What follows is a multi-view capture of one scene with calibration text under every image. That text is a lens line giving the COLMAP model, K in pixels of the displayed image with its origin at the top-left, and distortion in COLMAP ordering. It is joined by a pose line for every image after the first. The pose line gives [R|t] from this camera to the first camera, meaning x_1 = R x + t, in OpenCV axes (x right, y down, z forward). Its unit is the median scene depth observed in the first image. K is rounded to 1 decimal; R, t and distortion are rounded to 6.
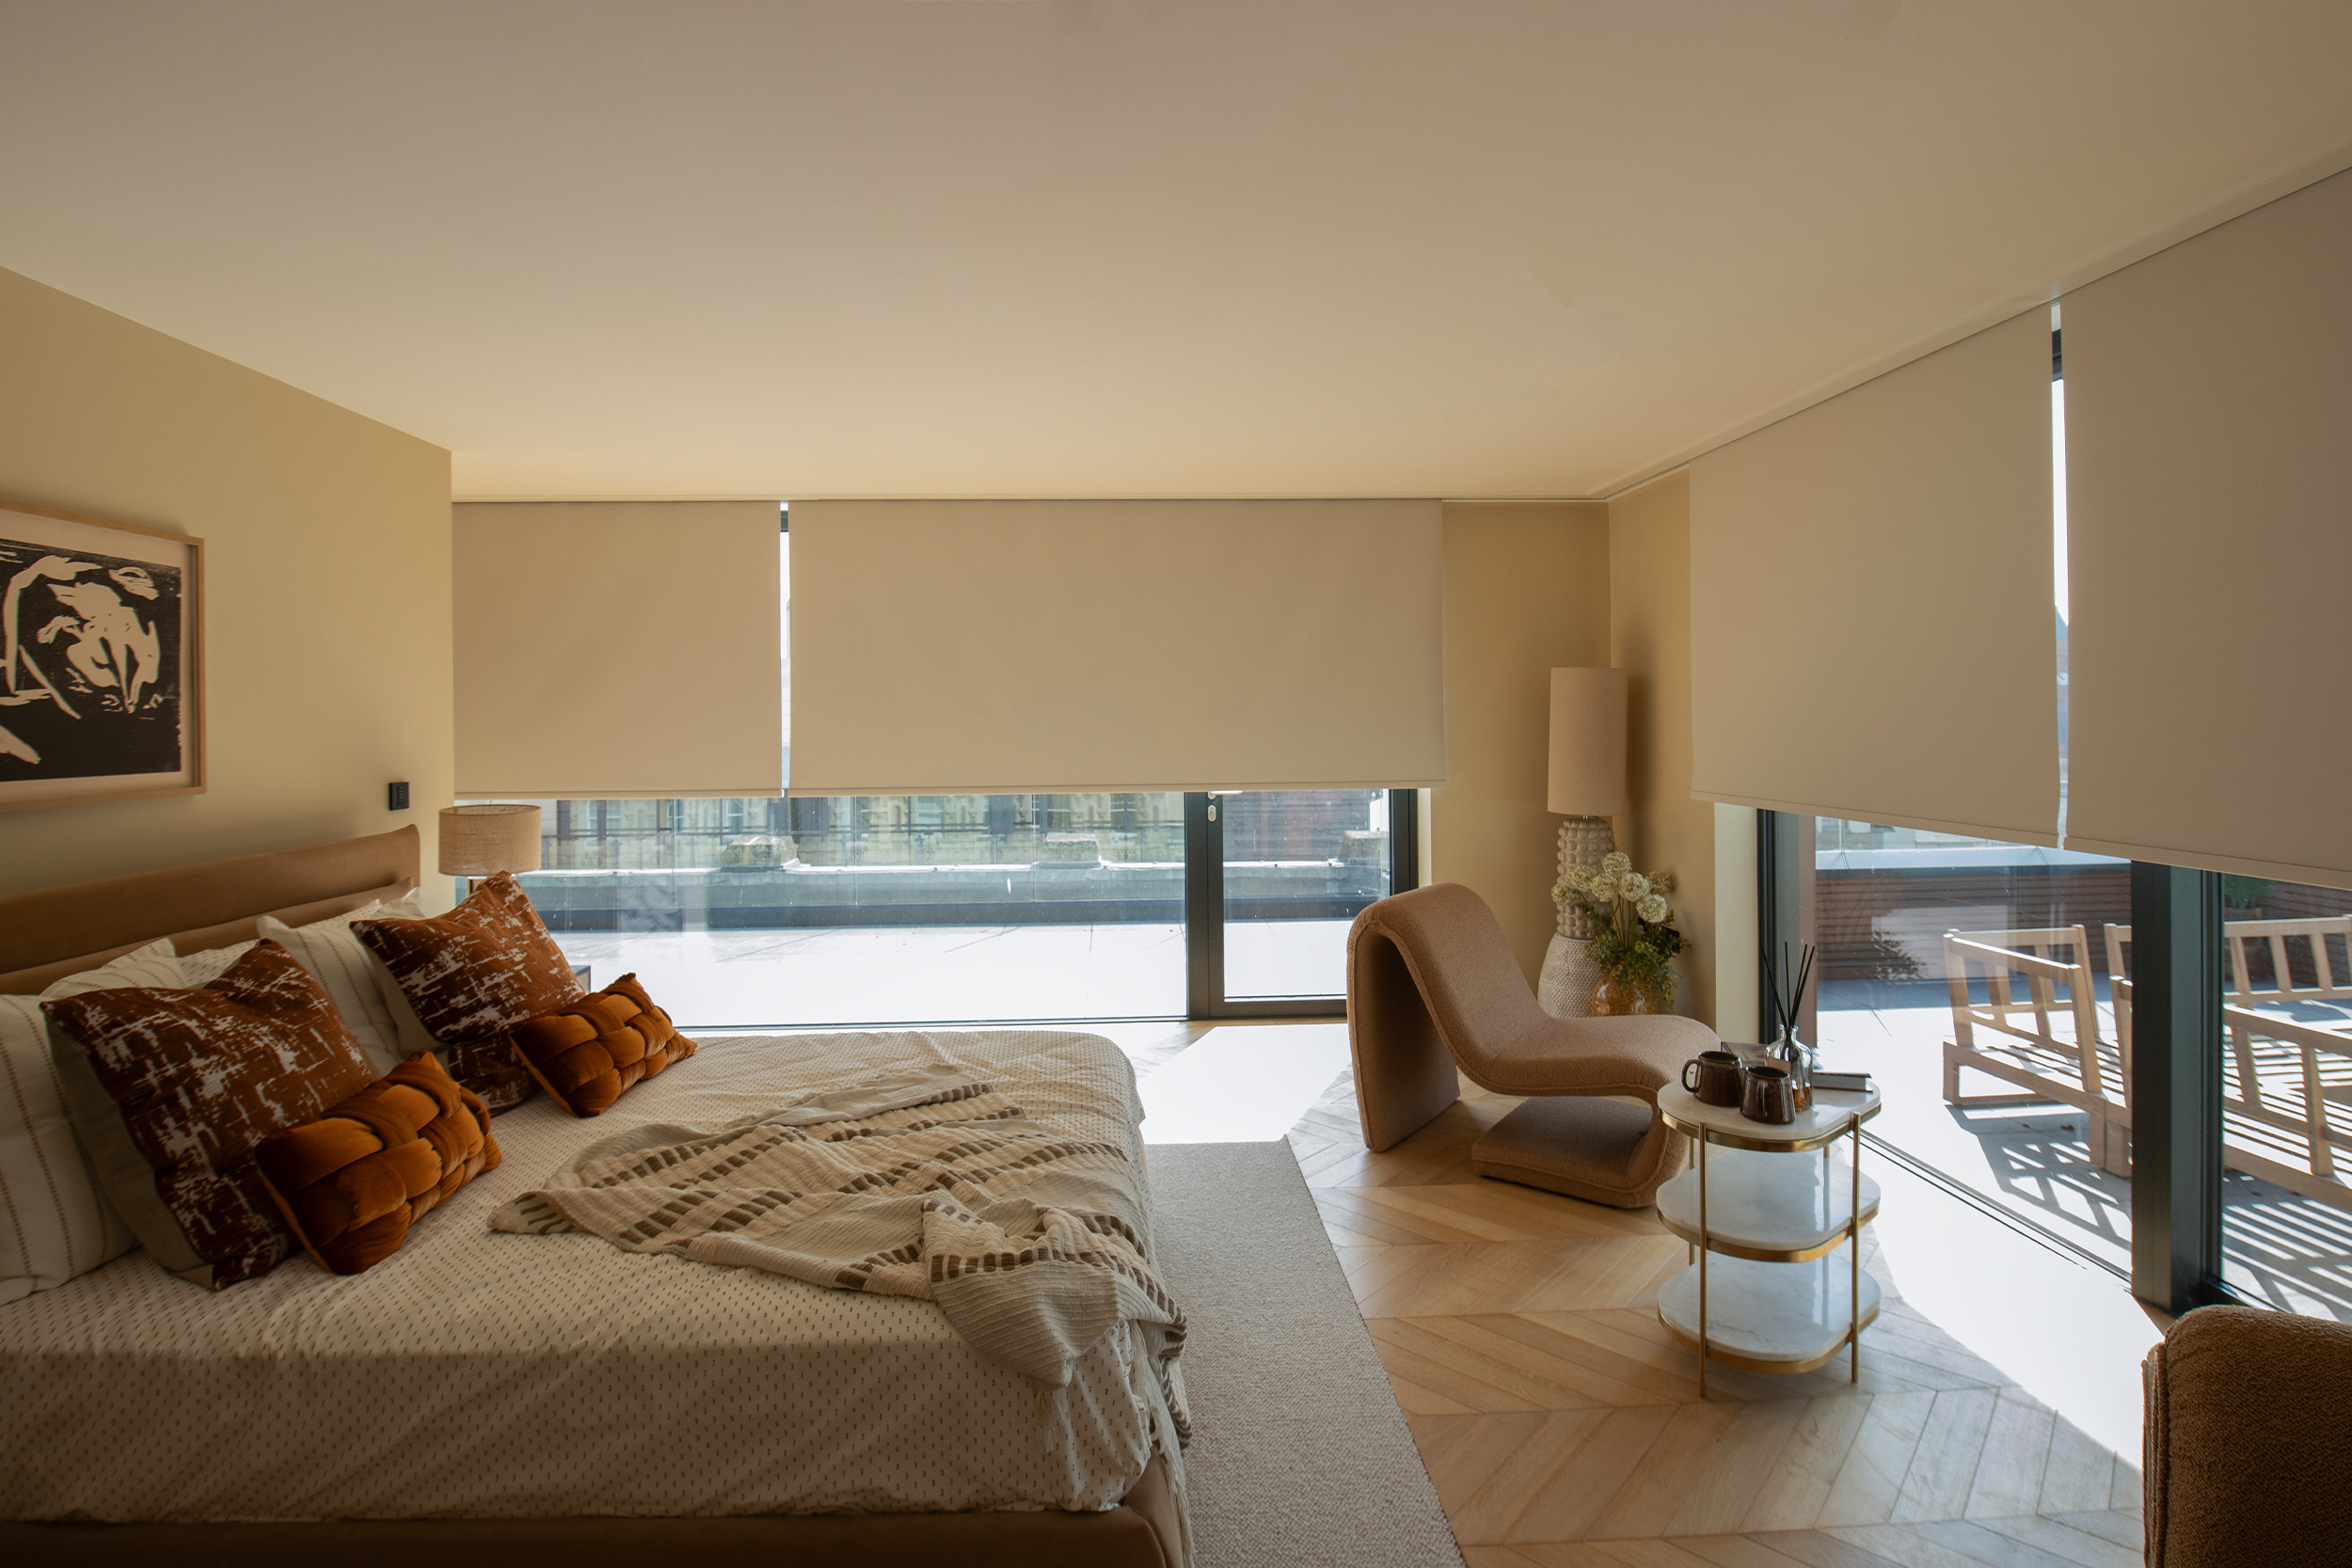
lens RADIAL K [[1314.6, 0, 1175.0], [0, 1314.6, 752.3], [0, 0, 1]] dist [-0.023445, -0.002829]
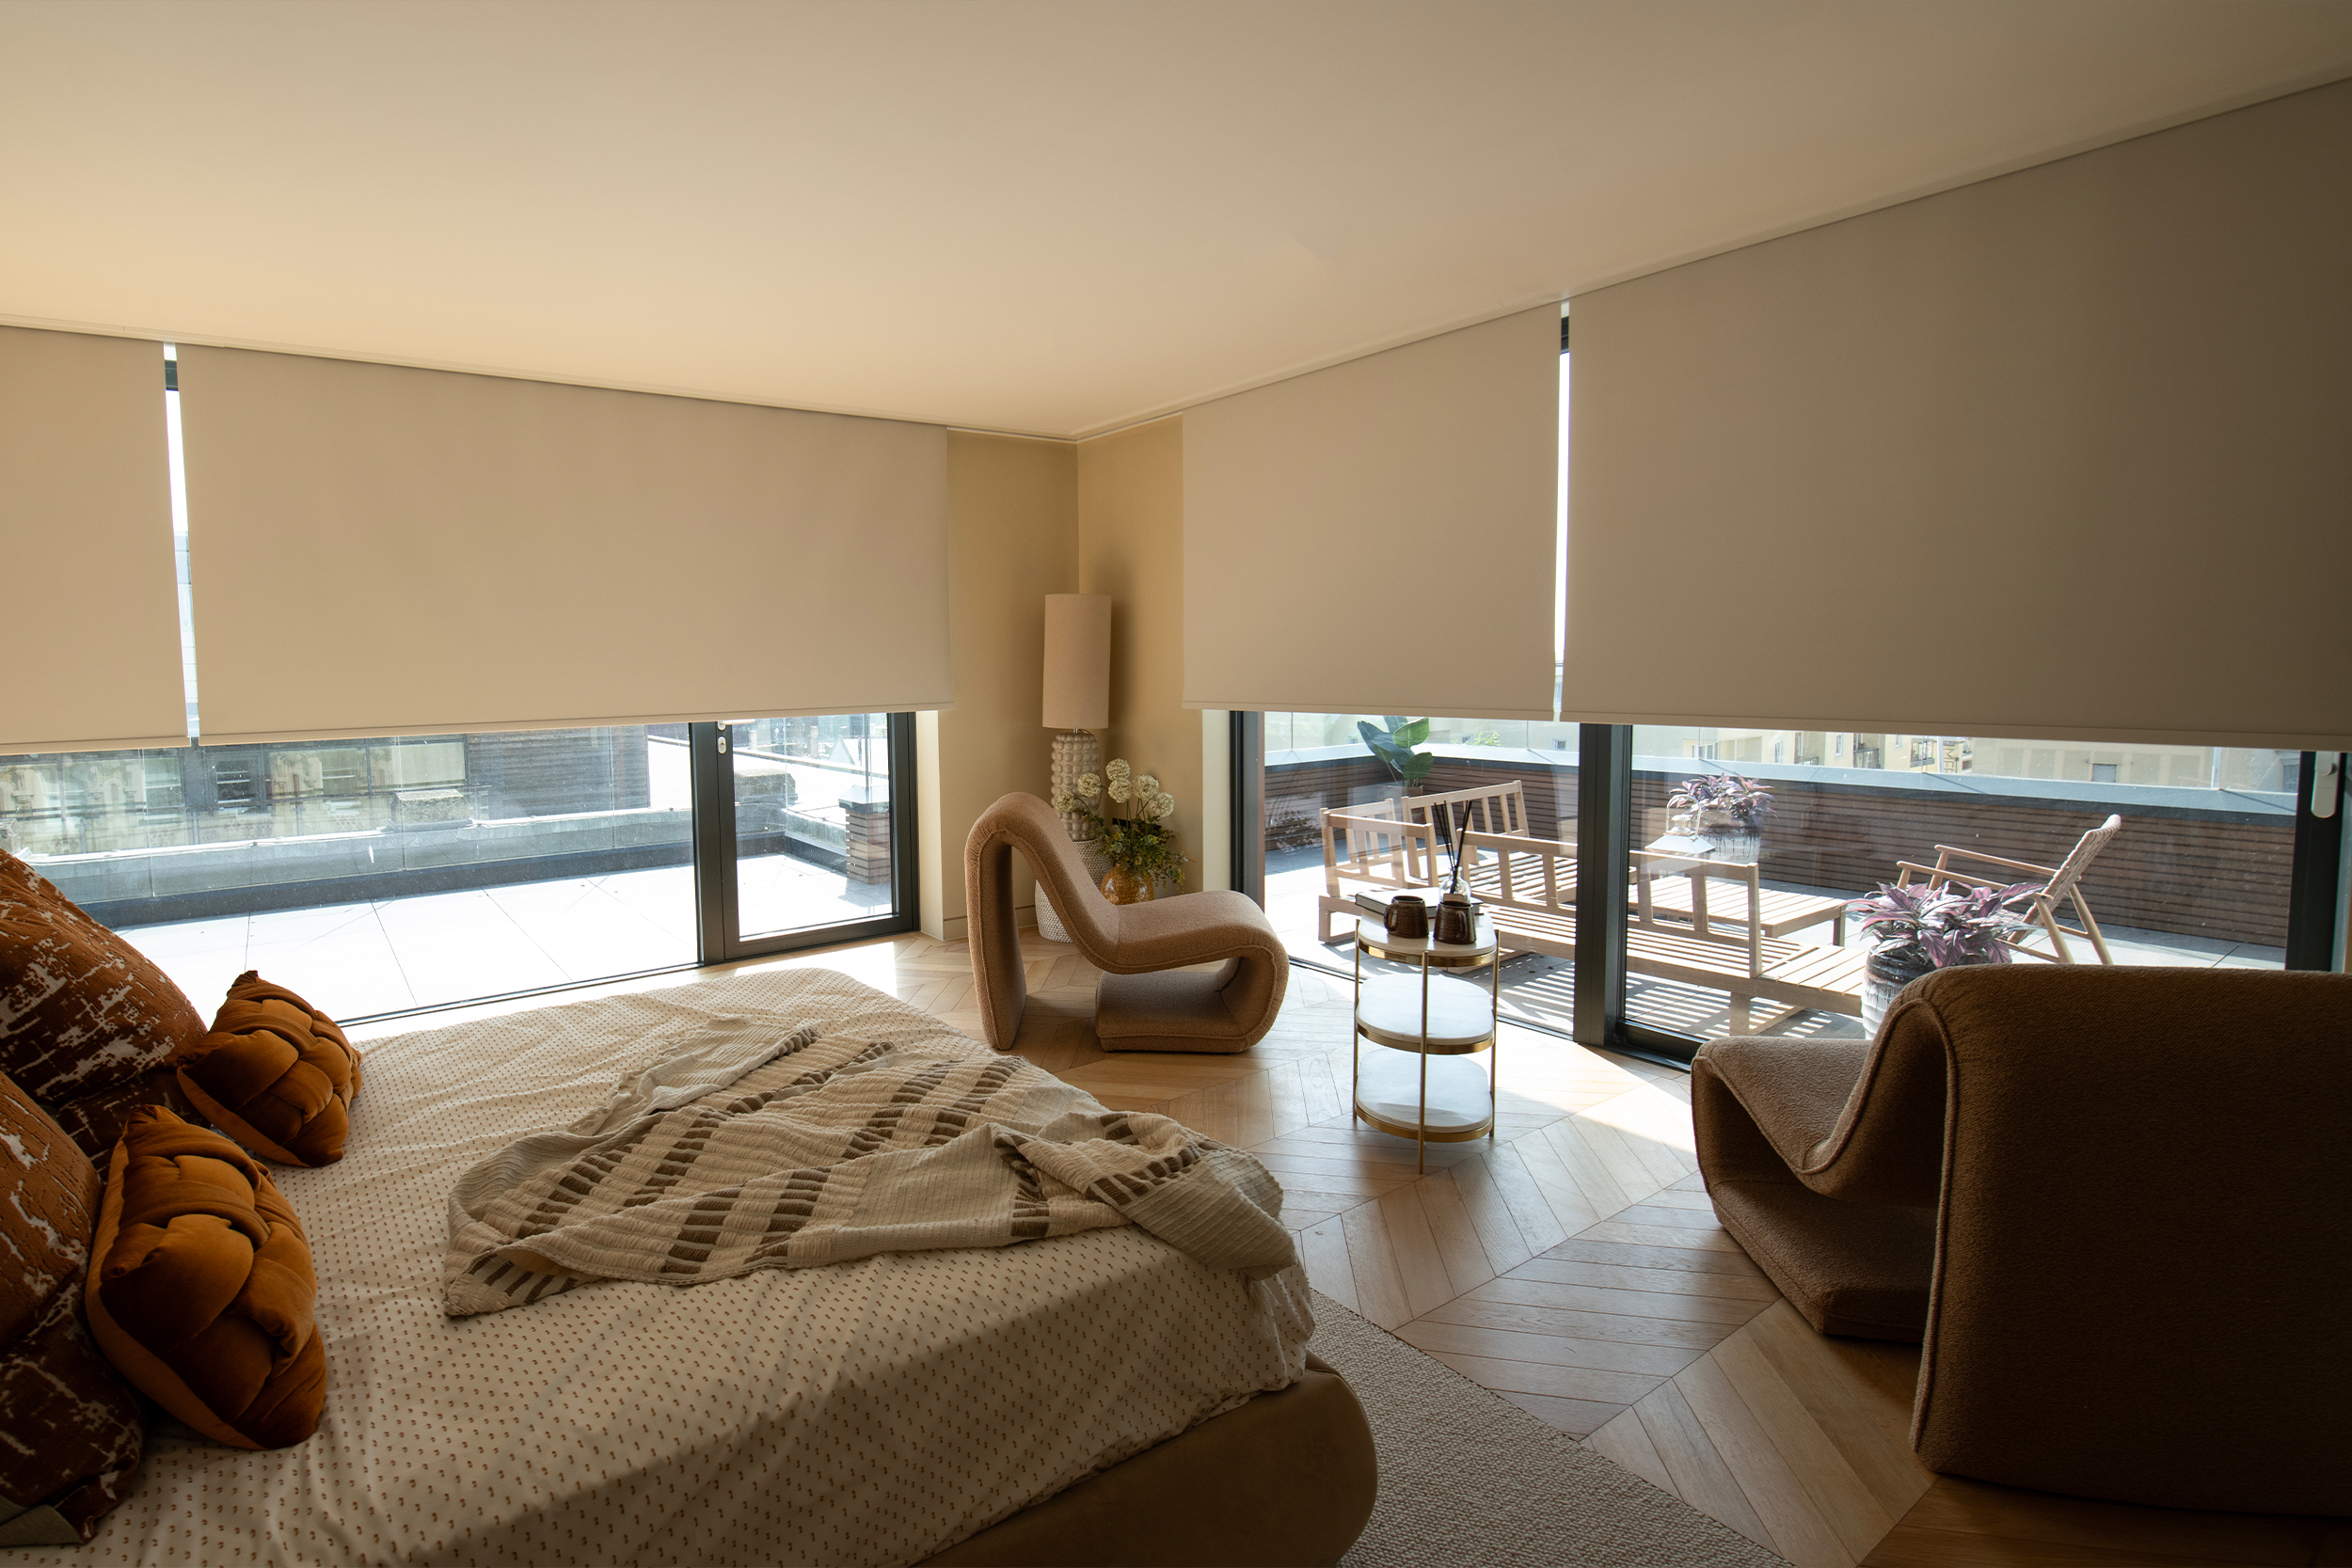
lens RADIAL K [[1221.2, 0, 1176.0], [0, 1221.2, 784.0], [0, 0, 1]] dist [-0.027226, -0.000154]
pose [[0.824283, -0.066706, 0.562234, -0.502231], [0.028364, 0.996654, 0.076663, 0.042985], [-0.565467, -0.047245, 0.823417, 0.249584]]
